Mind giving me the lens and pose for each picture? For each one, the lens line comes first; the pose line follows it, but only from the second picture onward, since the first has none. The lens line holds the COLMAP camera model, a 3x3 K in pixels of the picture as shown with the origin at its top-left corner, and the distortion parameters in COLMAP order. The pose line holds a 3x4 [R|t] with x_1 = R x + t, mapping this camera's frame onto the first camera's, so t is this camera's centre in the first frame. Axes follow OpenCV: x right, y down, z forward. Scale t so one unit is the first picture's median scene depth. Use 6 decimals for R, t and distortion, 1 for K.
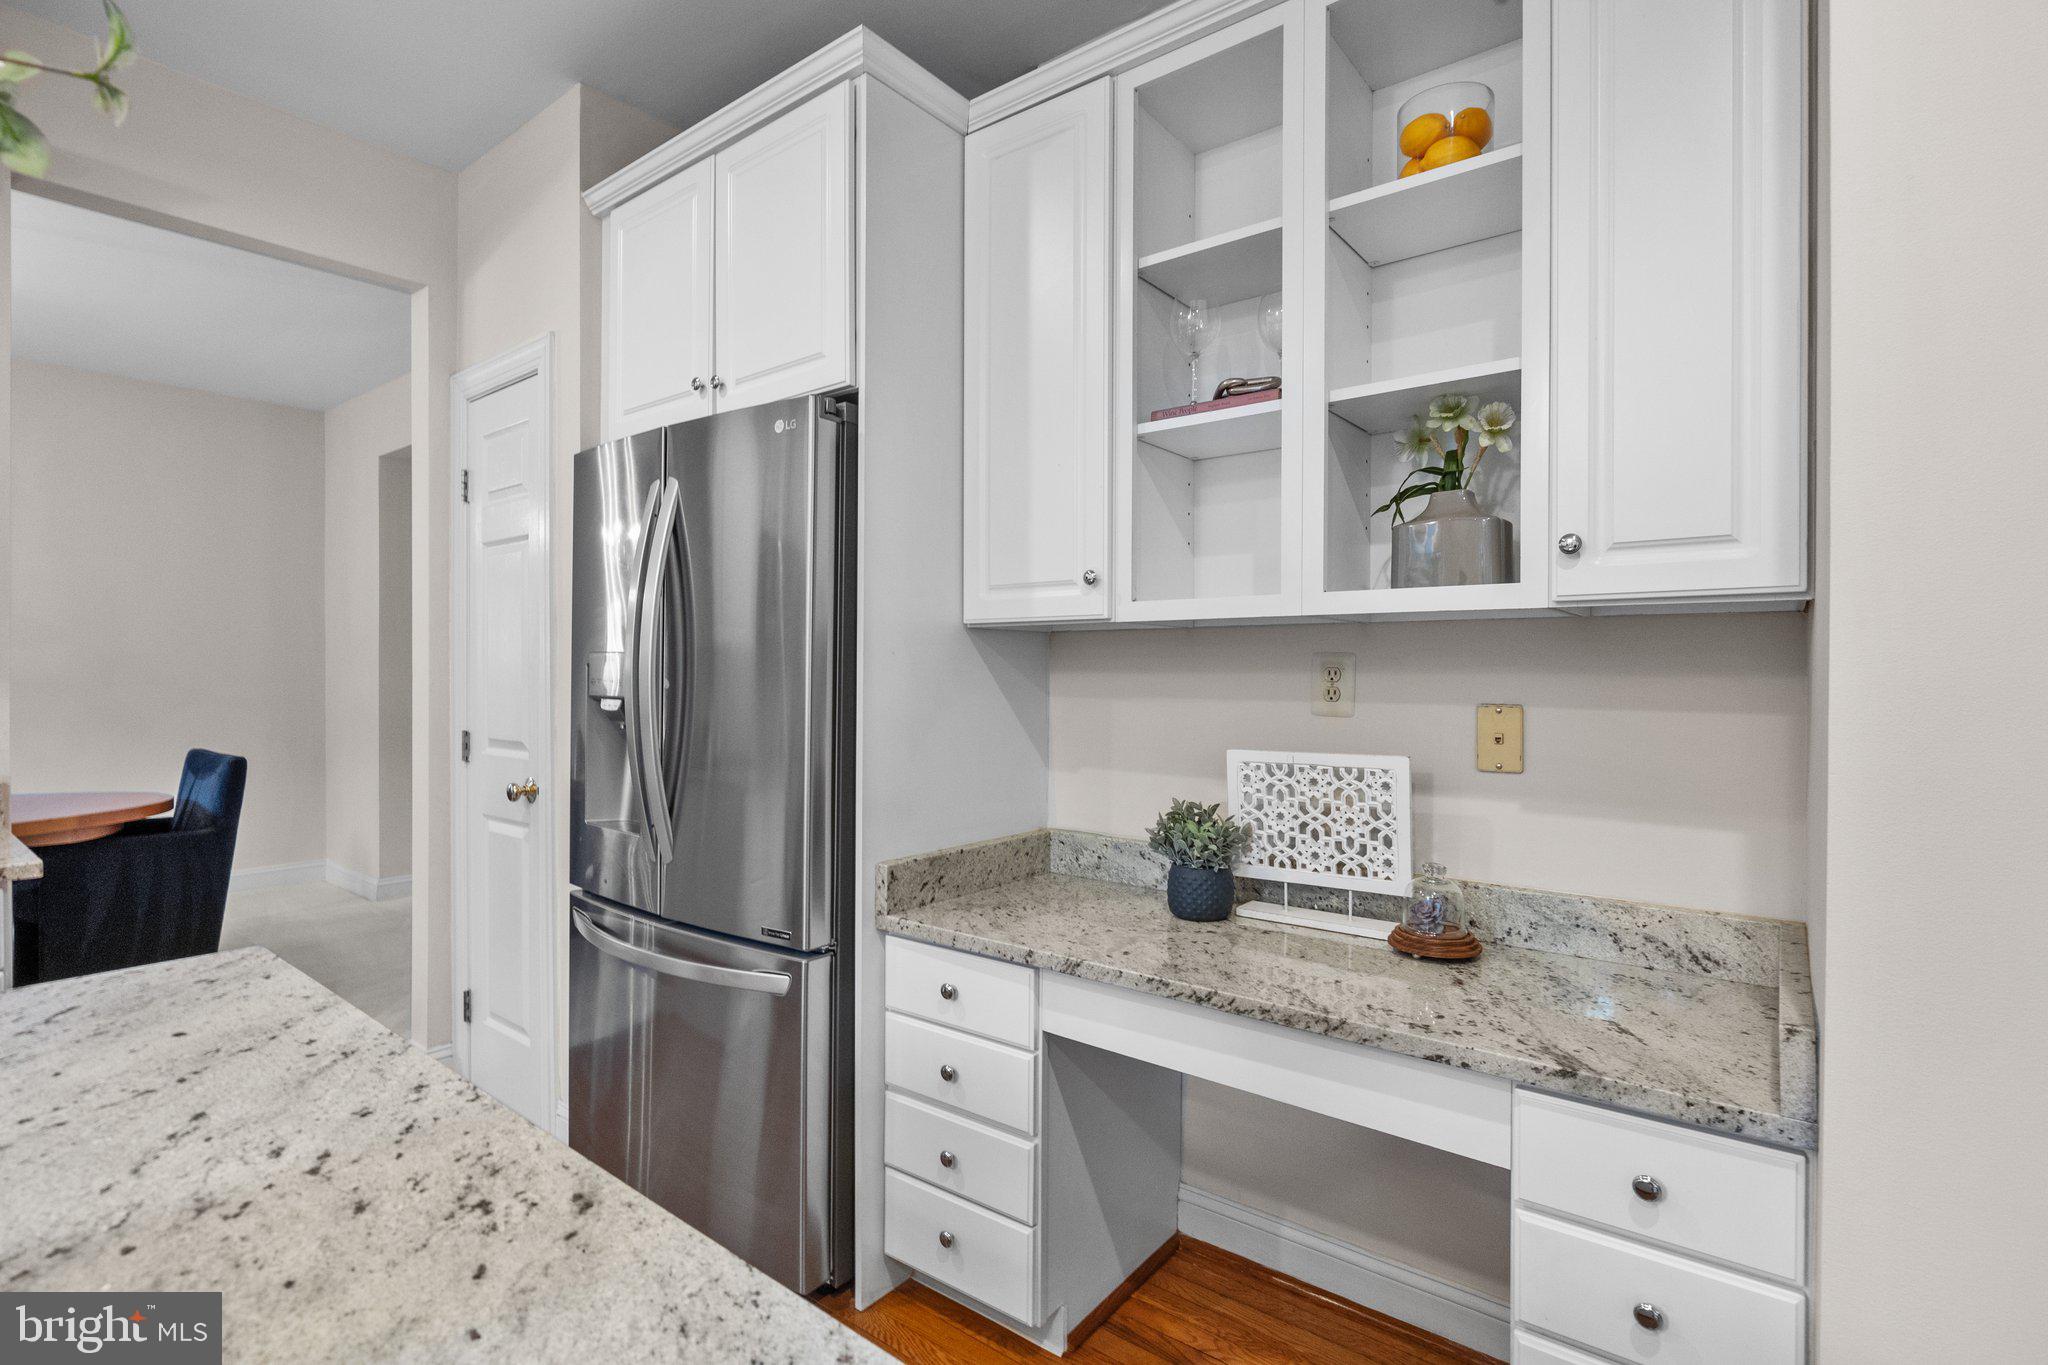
lens RADIAL K [[969.2, 0, 1029.0], [0, 969.2, 678.2], [0, 0, 1]] dist [0.006118, 0.000025]
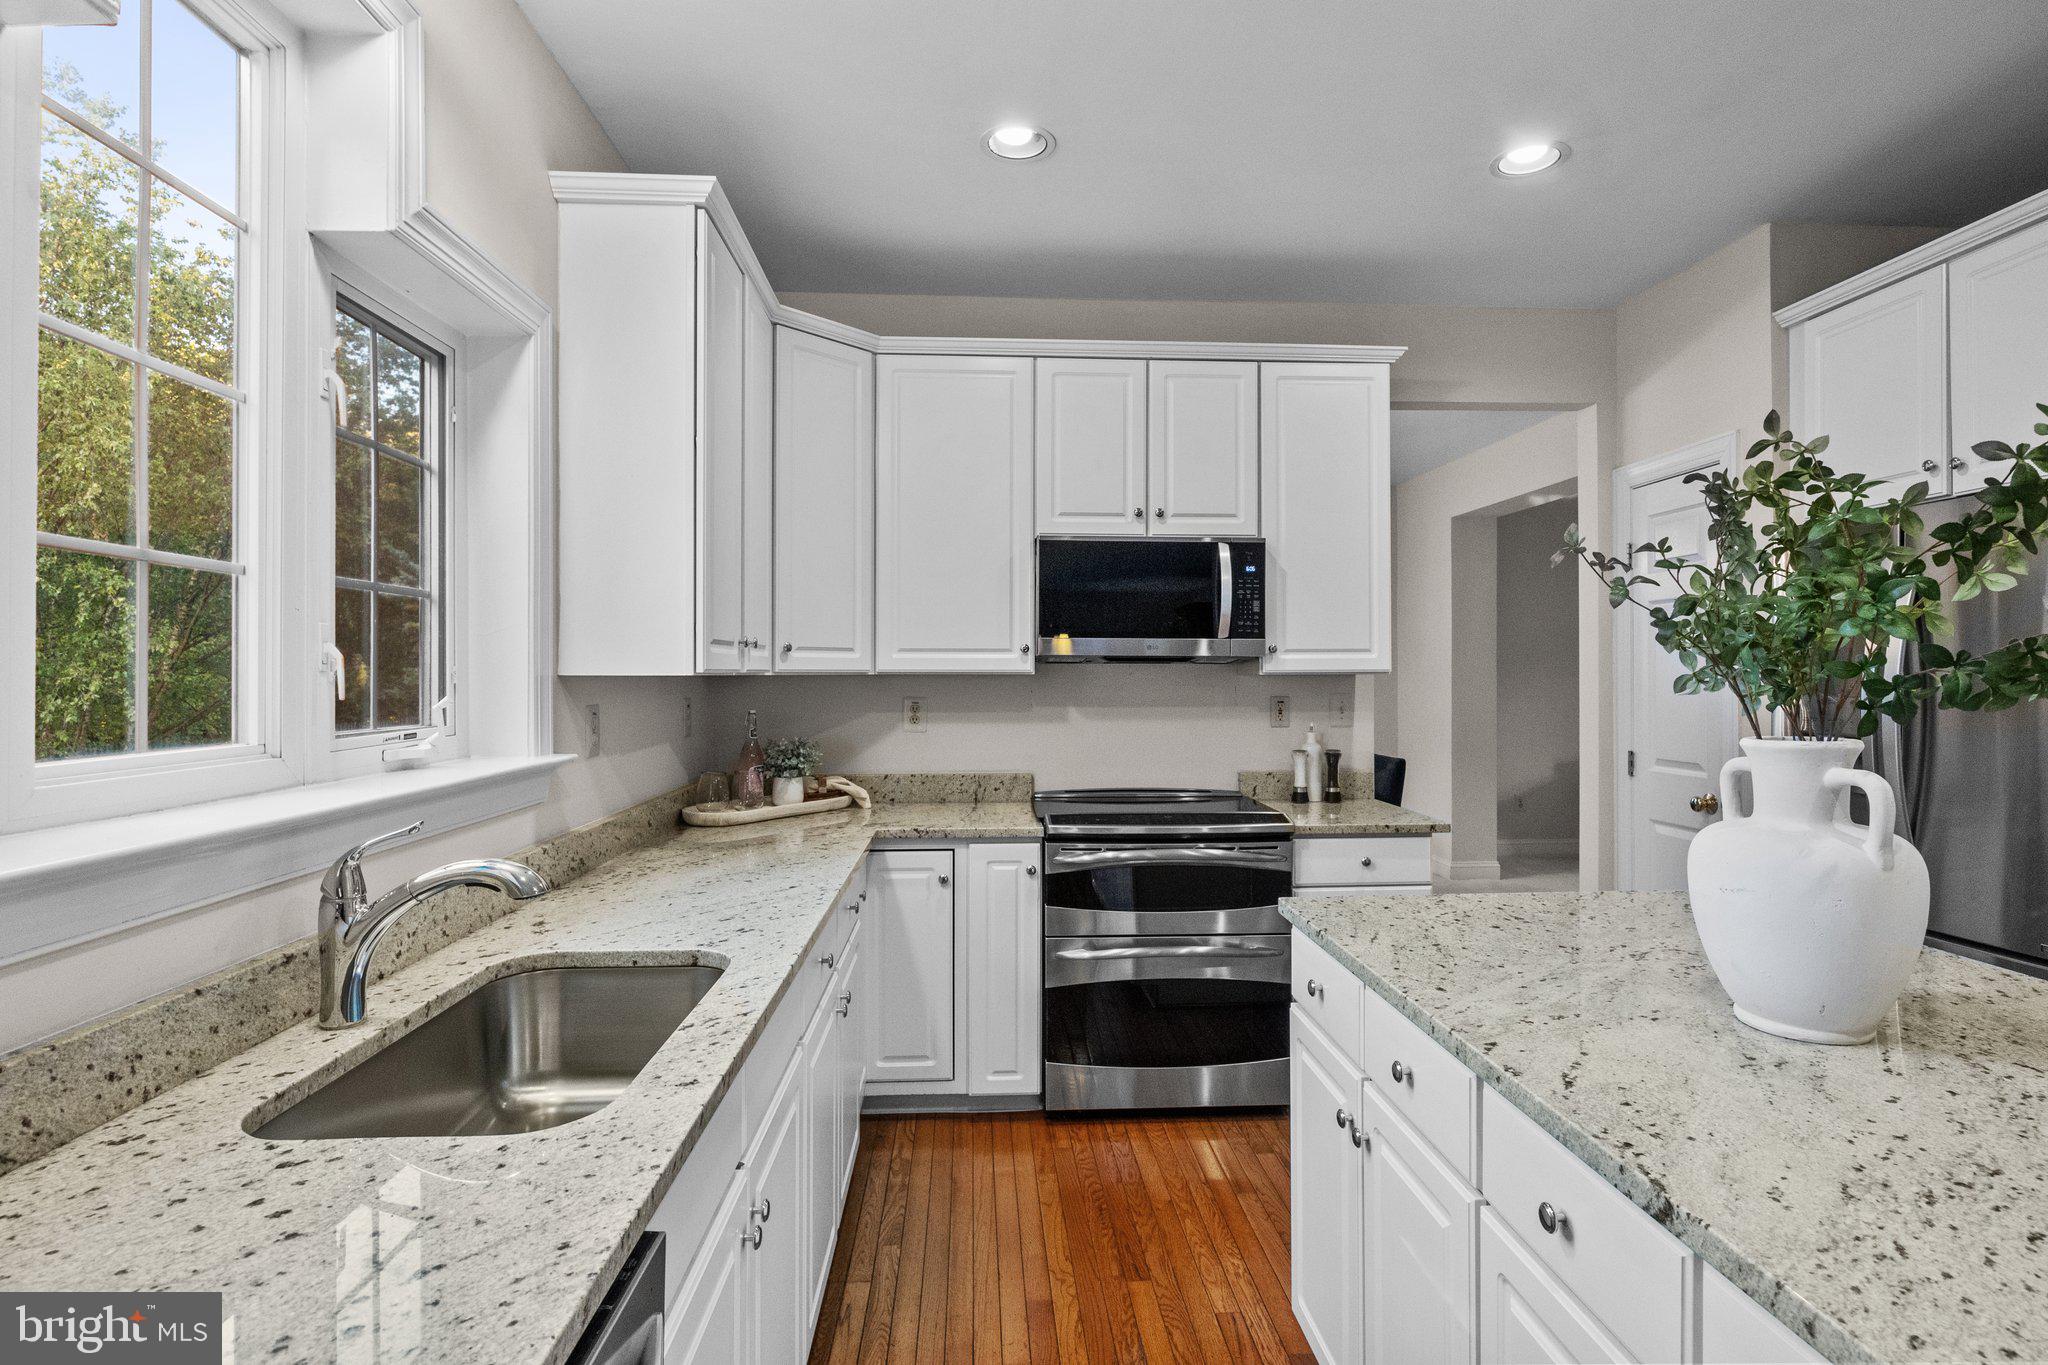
lens RADIAL K [[1022.7, 0, 1021.8], [0, 1022.7, 677.1], [0, 0, 1]] dist [-0.012972, 0.003412]
pose [[0.666445, -0.005257, -0.745535, -0.184321], [0.001377, 0.999982, -0.005821, -0.053130], [0.745553, 0.002853, 0.666441, -0.695901]]
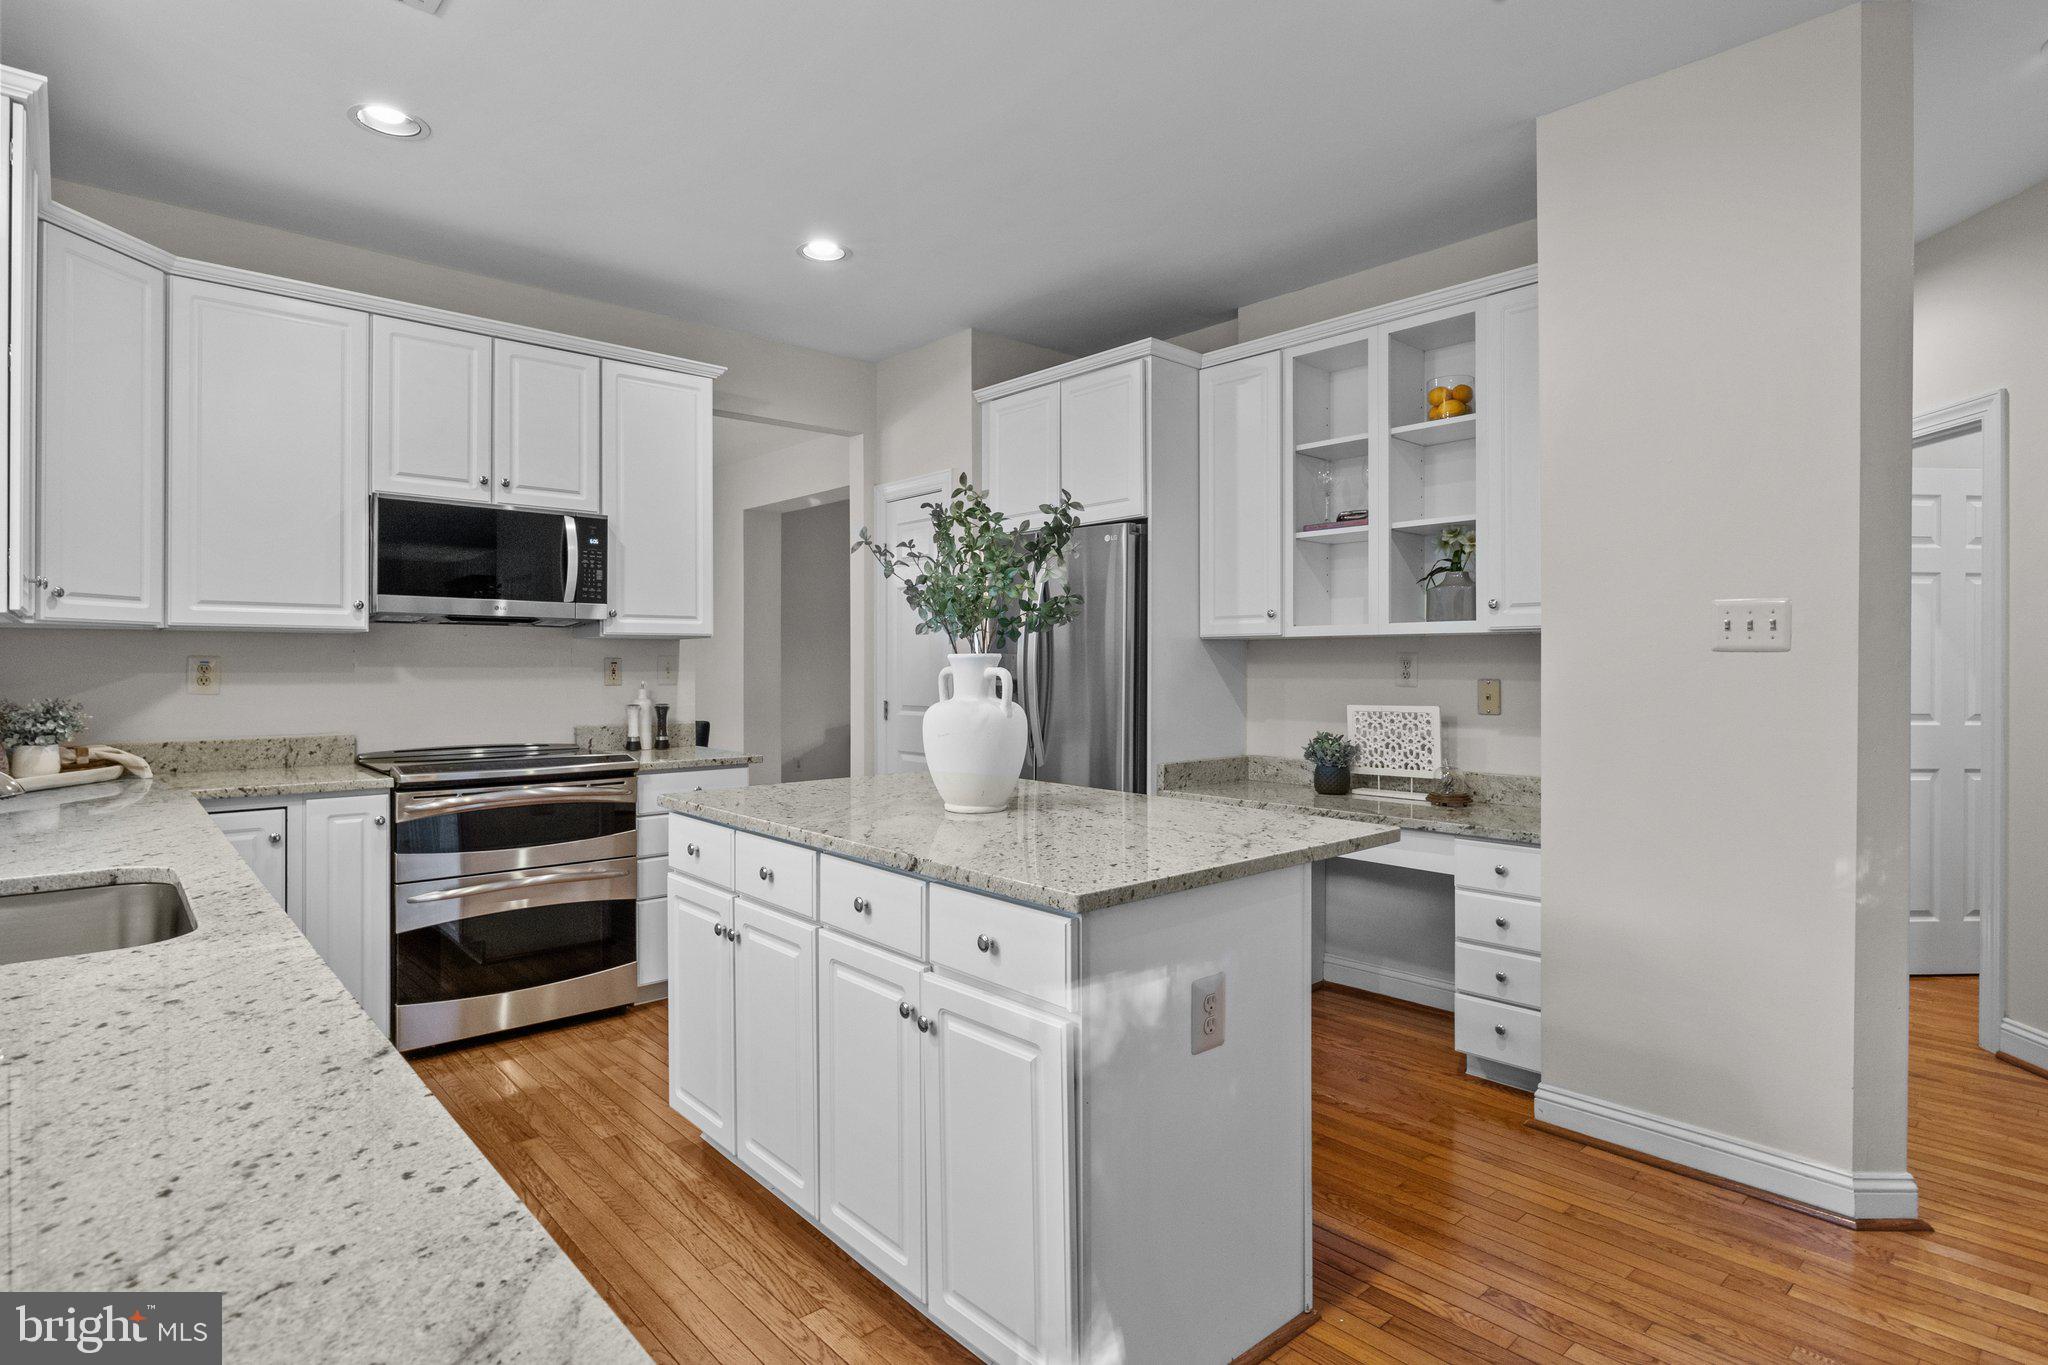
lens RADIAL K [[1075.3, 0, 1026.3], [0, 1075.3, 667.5], [0, 0, 1]] dist [-0.000835, -0.000877]
pose [[0.986335, -0.004833, -0.164682, -0.062750], [0.004237, 0.999983, -0.003970, 0.007582], [0.164698, 0.003218, 0.986339, -1.152531]]
